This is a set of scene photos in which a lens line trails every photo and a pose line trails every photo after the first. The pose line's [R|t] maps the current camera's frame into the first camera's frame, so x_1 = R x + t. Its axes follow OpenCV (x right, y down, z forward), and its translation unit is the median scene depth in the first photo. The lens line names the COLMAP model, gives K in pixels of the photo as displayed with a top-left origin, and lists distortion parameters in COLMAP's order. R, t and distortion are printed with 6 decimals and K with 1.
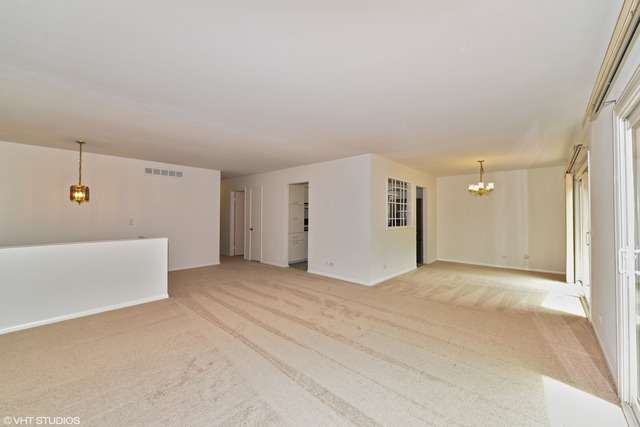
lens RADIAL K [[258.4, 0, 321.1], [0, 258.4, 212.4], [0, 0, 1]] dist [-0.017541, -0.000134]
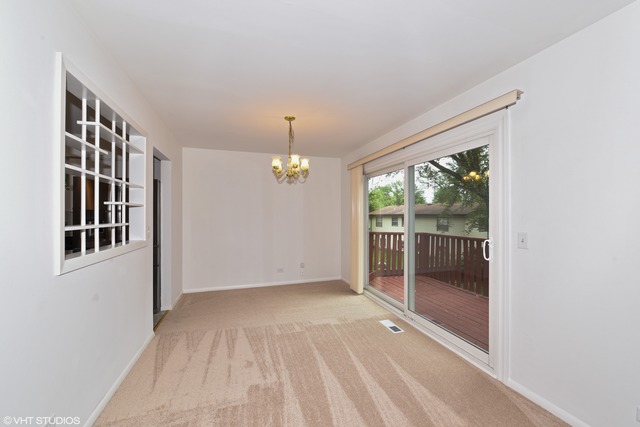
lens RADIAL K [[258.4, 0, 322.4], [0, 258.4, 213.8], [0, 0, 1]] dist [-0.017541, -0.000134]
pose [[0.511058, -0.003635, 0.859539, 0.158355], [-0.004749, 0.999964, 0.007053, 0.005324], [-0.859533, -0.007686, 0.511022, 0.588064]]
